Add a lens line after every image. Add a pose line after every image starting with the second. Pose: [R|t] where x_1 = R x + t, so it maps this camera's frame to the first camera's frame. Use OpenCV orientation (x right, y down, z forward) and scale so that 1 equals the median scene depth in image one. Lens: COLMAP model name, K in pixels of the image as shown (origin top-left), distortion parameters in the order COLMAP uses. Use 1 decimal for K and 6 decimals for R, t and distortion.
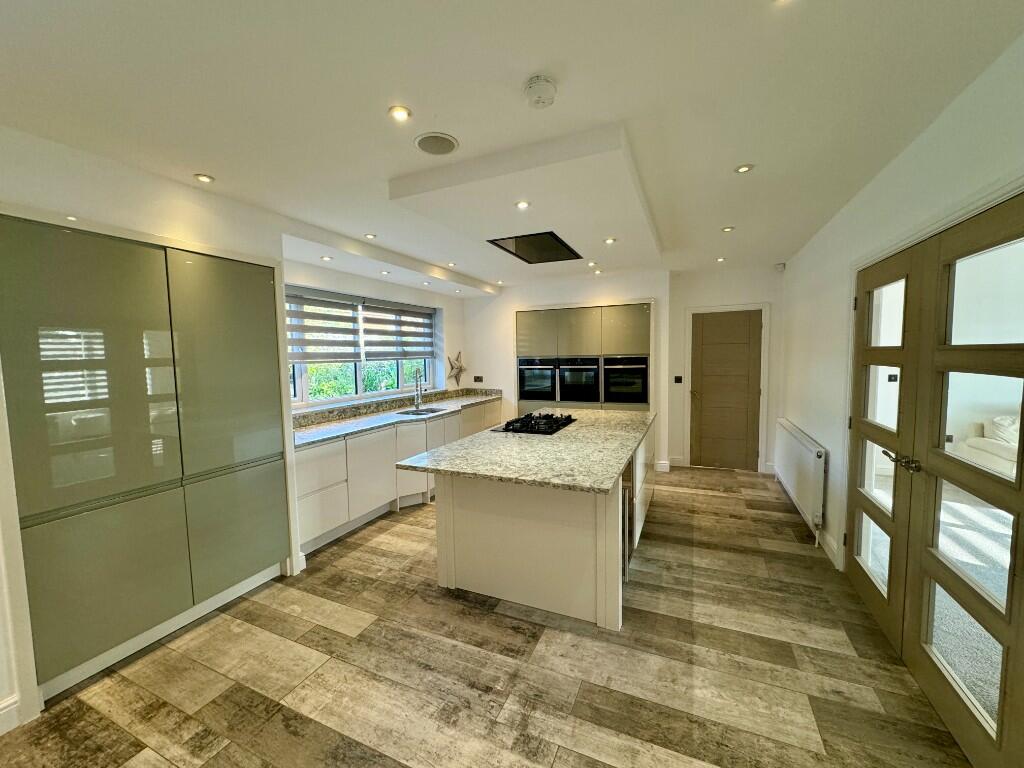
lens RADIAL K [[407.7, 0, 510.5], [0, 407.7, 383.2], [0, 0, 1]] dist [-0.003811, 0.000049]
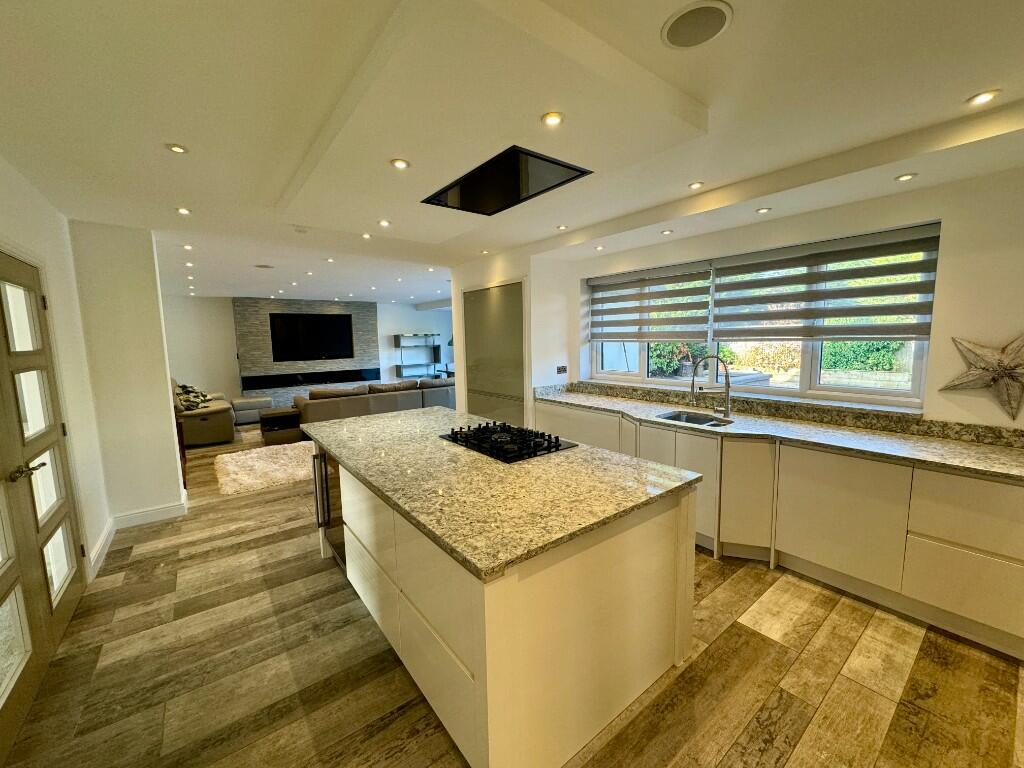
lens RADIAL K [[407.7, 0, 510.5], [0, 407.7, 383.2], [0, 0, 1]] dist [-0.003811, 0.000049]
pose [[-0.472409, 0.128353, -0.871984, 0.904073], [-0.035724, 0.985738, 0.164451, -0.156440], [0.880655, 0.108839, -0.461086, 1.782086]]
